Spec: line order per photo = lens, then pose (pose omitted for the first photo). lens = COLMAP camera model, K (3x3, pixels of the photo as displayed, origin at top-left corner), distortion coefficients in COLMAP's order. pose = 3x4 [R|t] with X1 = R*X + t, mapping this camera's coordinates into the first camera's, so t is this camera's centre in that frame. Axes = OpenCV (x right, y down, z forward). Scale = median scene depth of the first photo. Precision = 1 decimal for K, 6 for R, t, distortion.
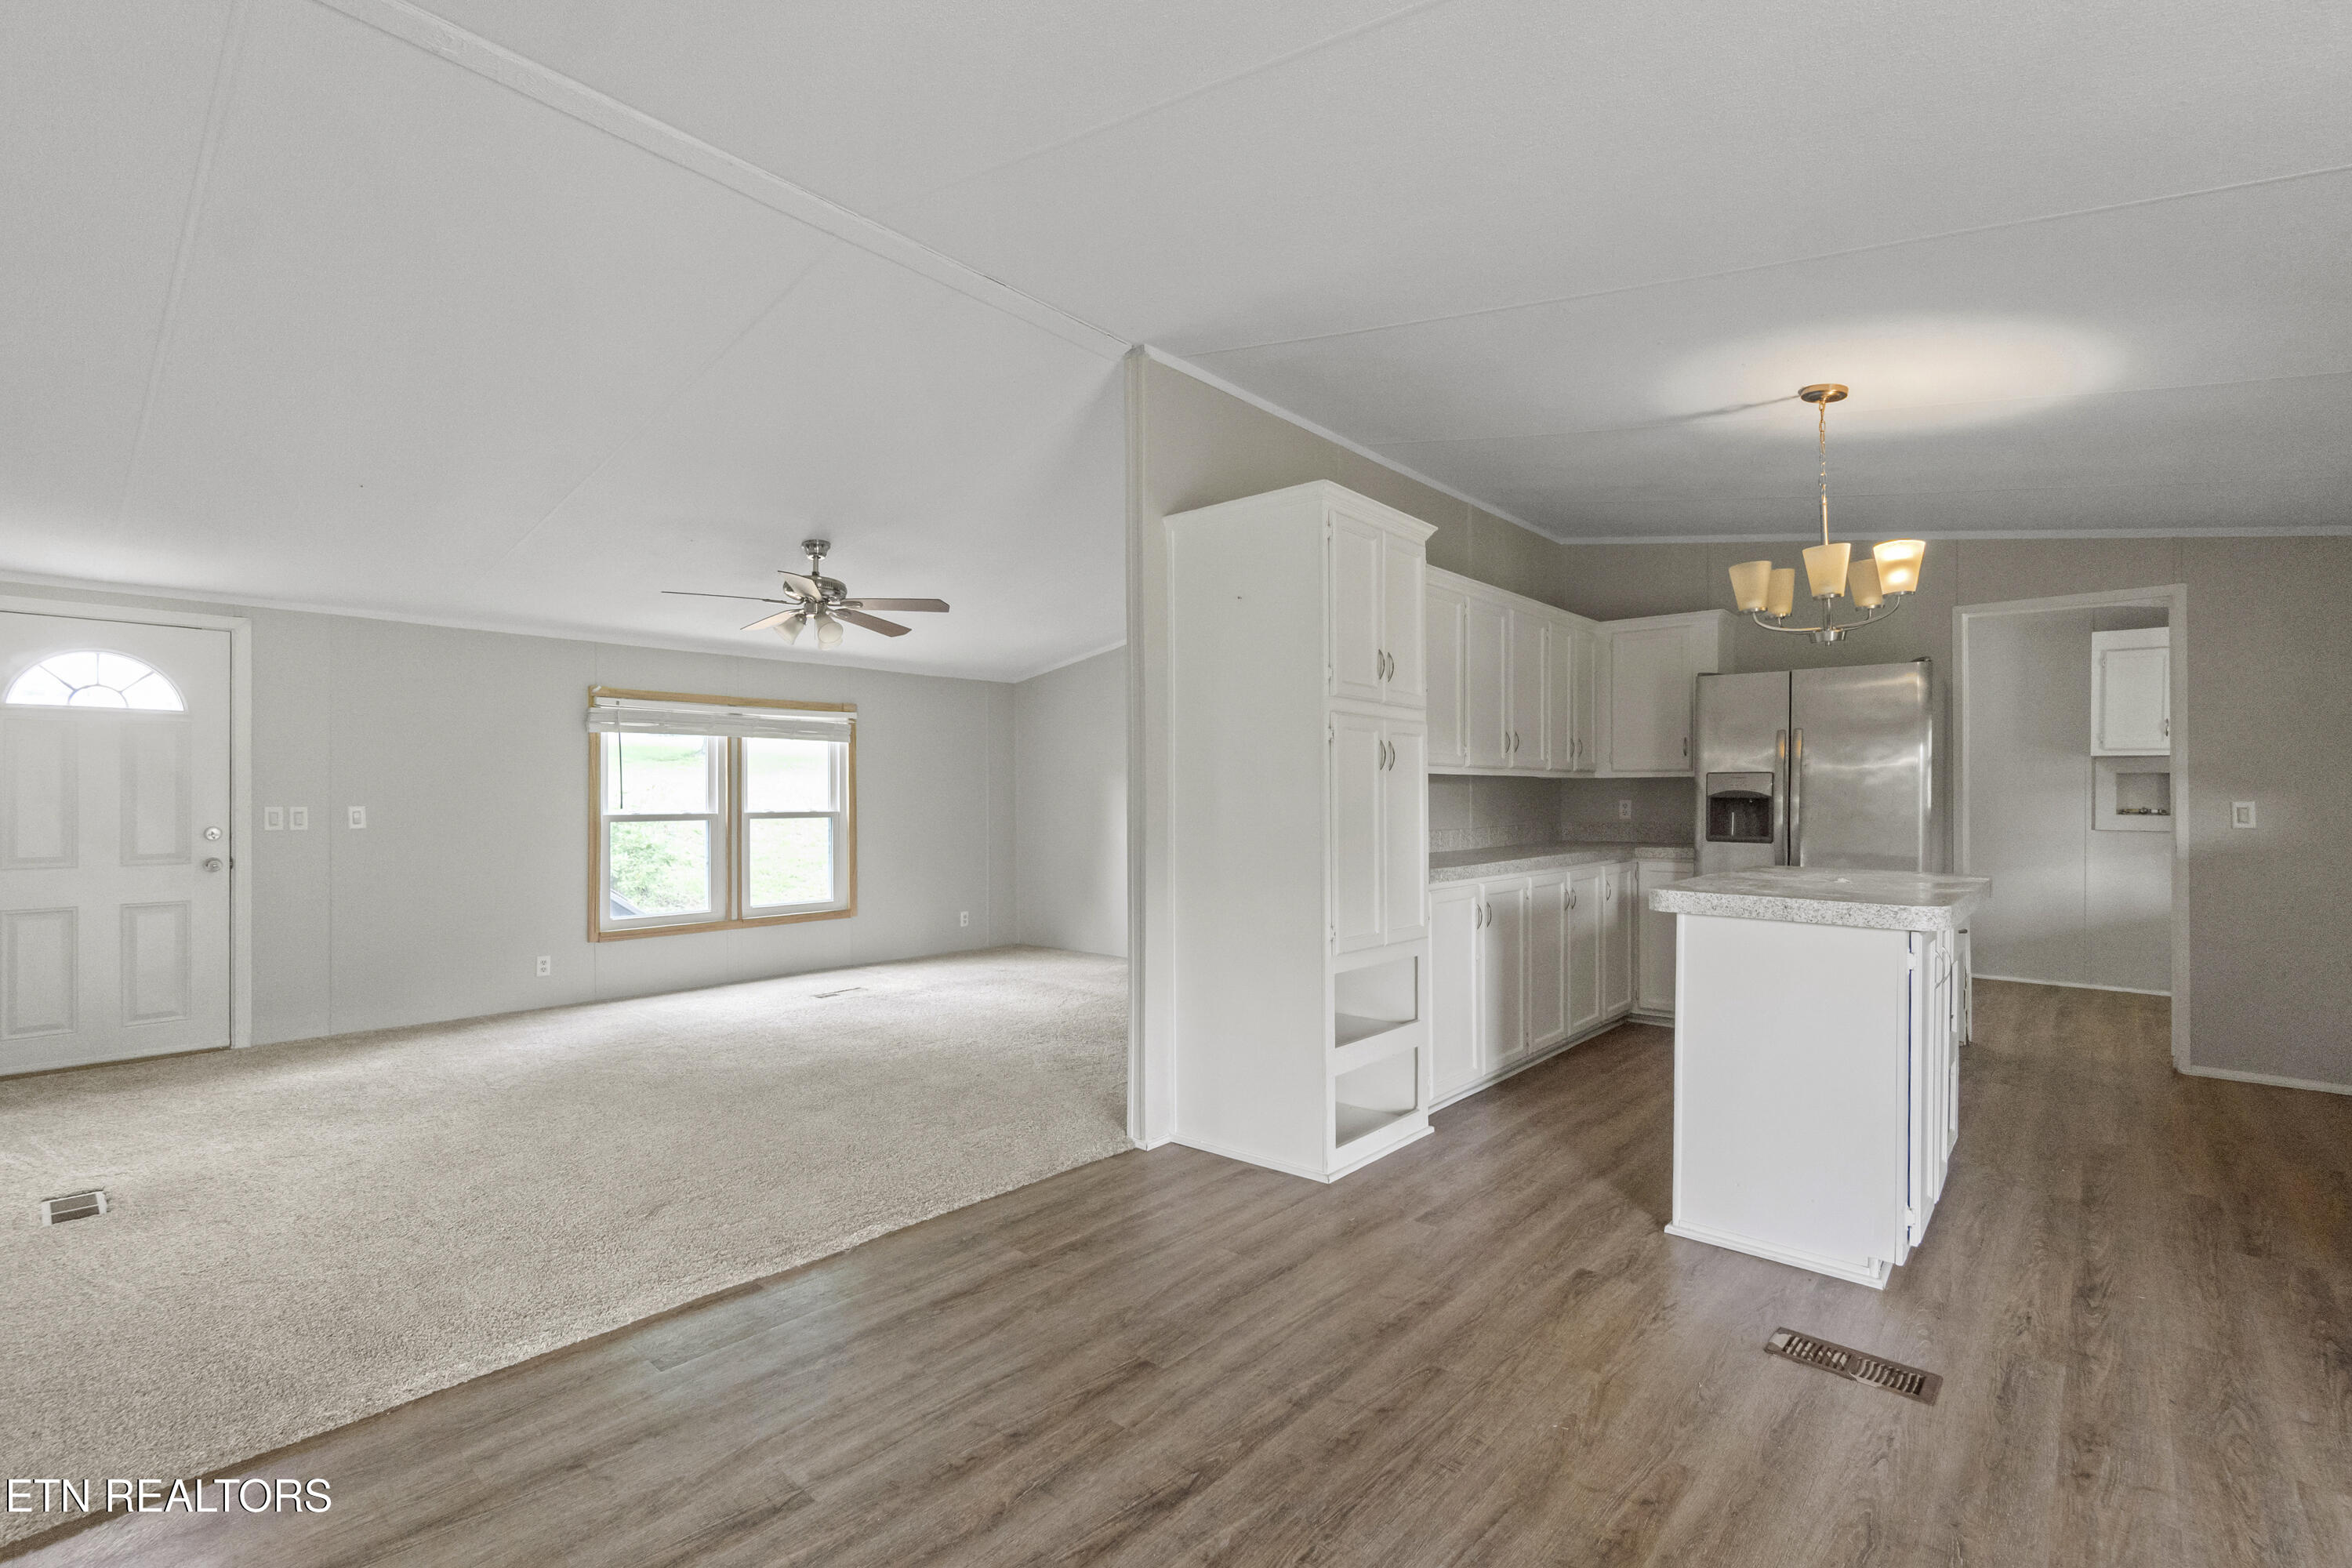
lens RADIAL K [[1072.9, 0, 1169.1], [0, 1072.9, 789.9], [0, 0, 1]] dist [0.002633, 0.000874]
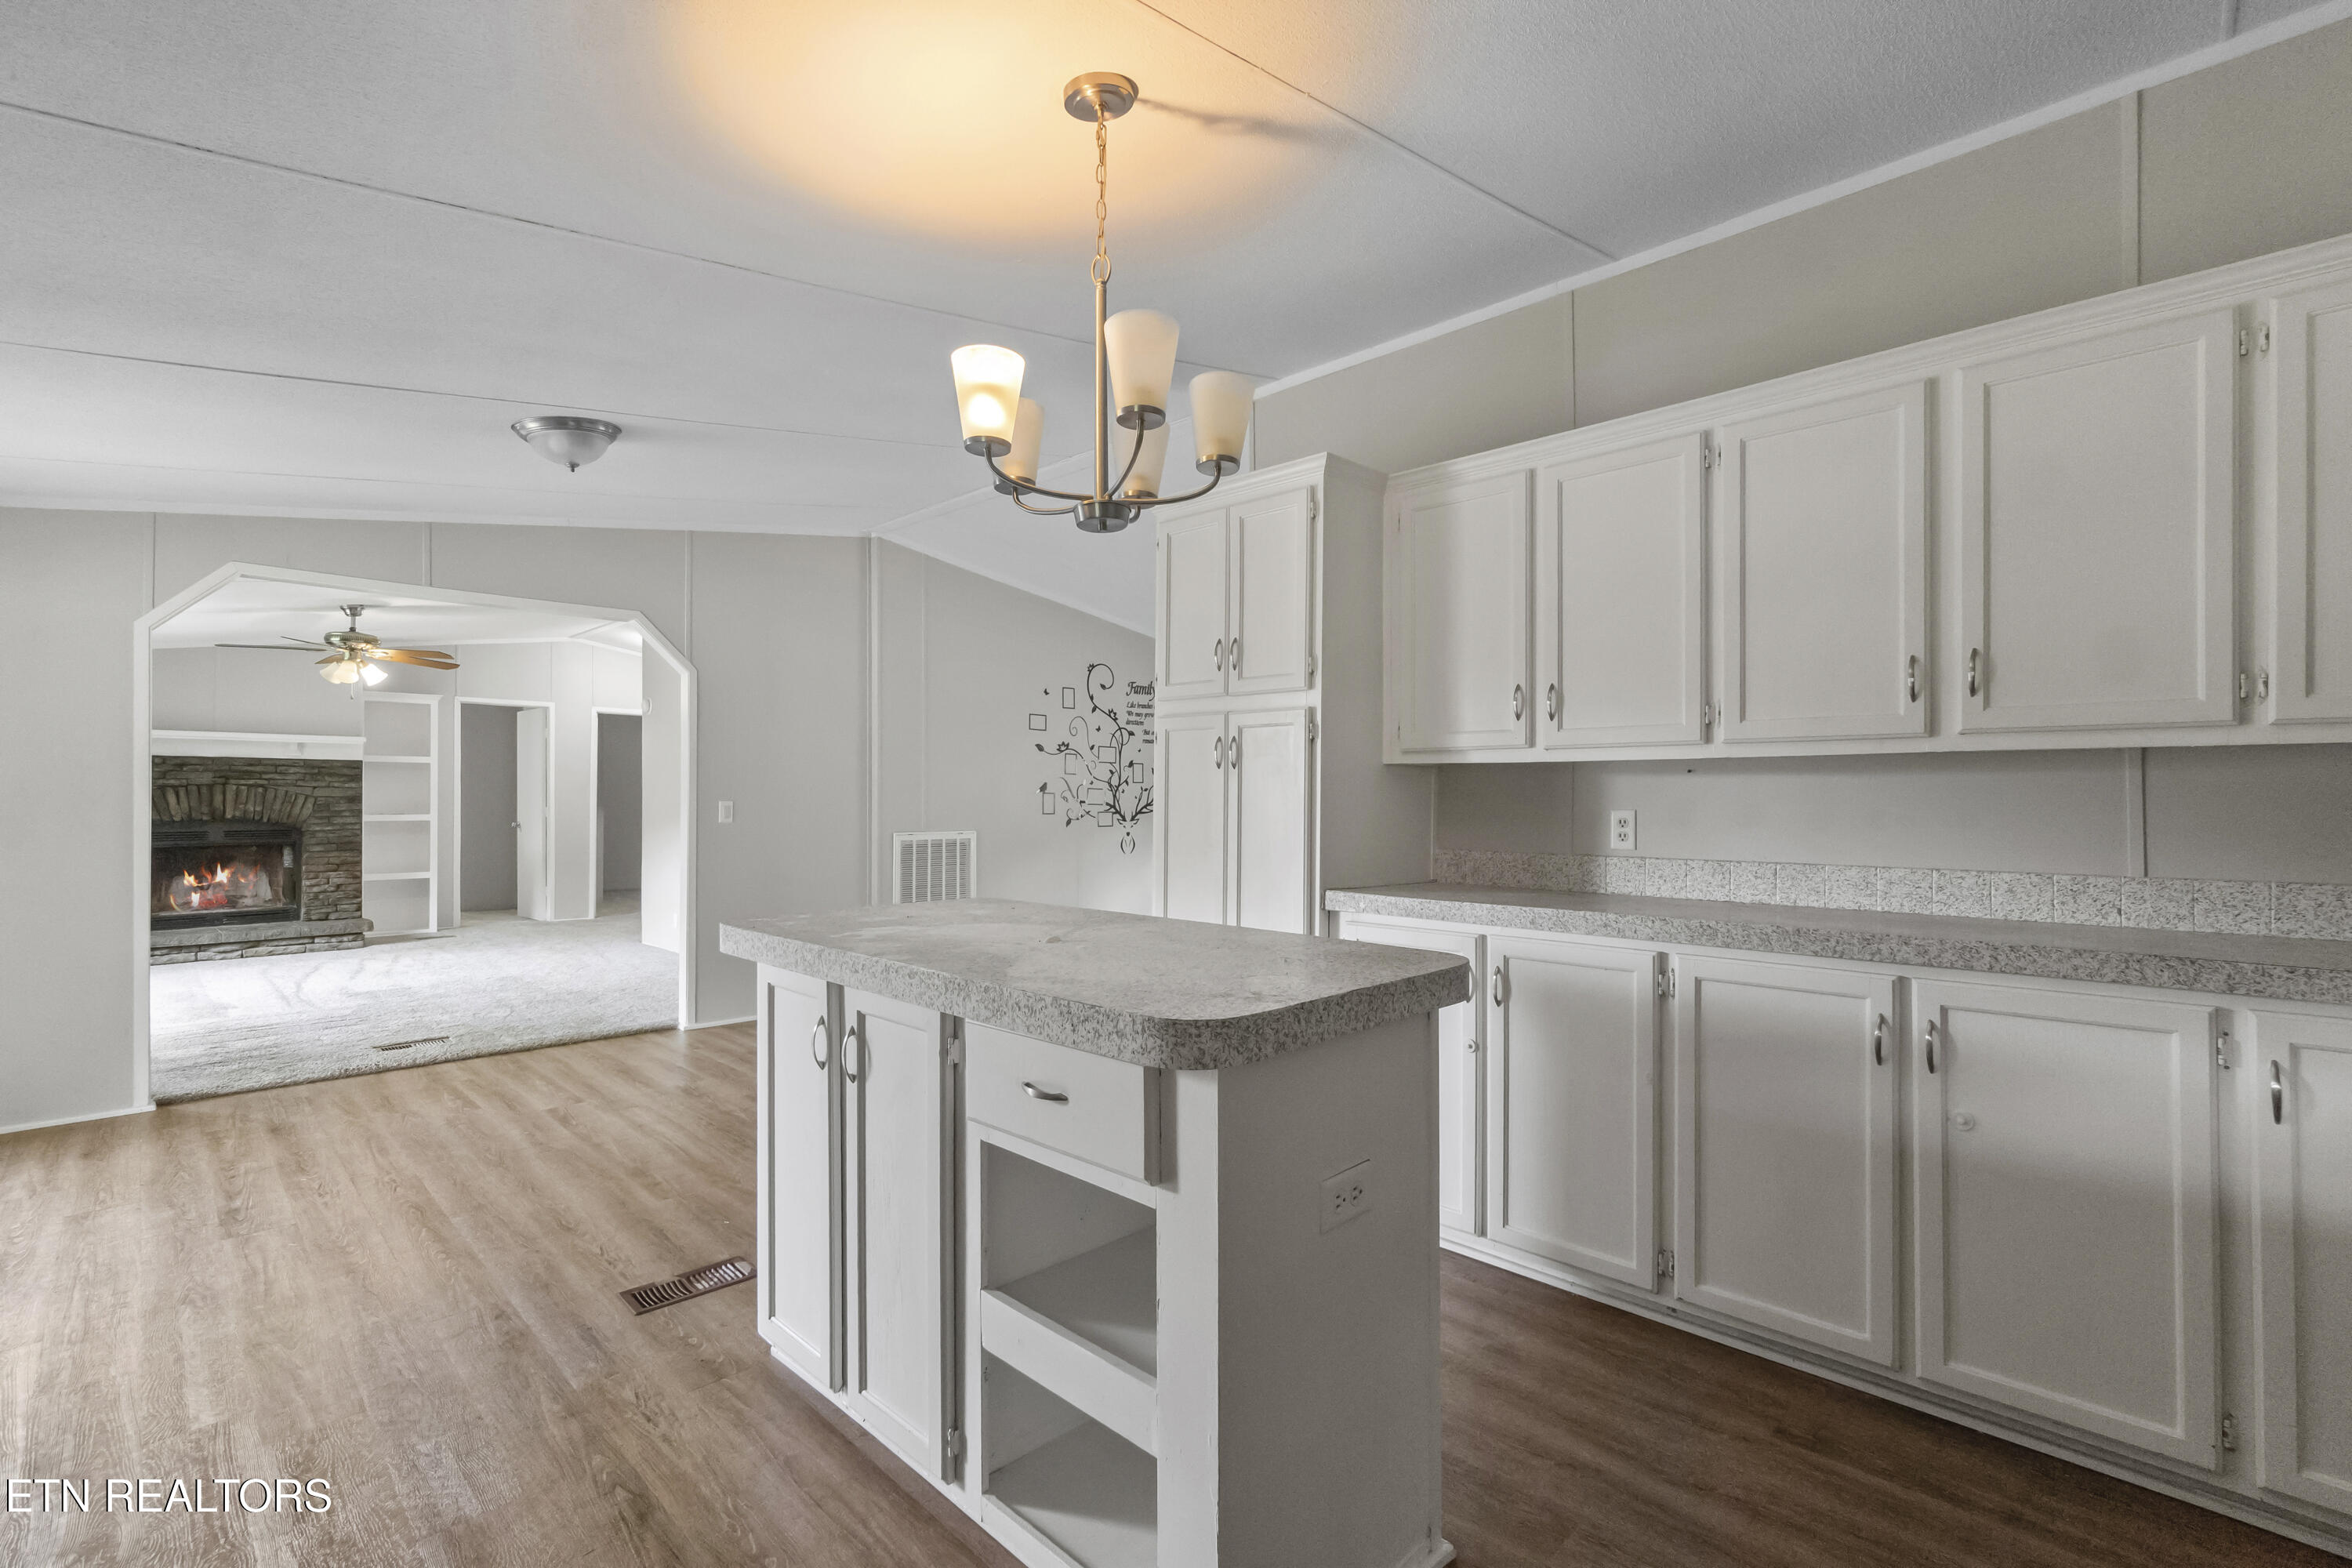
lens RADIAL K [[1072.9, 0, 1177.8], [0, 1072.9, 789.9], [0, 0, 1]] dist [0.002633, 0.000874]
pose [[-0.075679, -0.003056, -0.997128, 1.765162], [0.007734, 0.999963, -0.003652, 0.002245], [0.997102, -0.007988, -0.075653, 1.623783]]
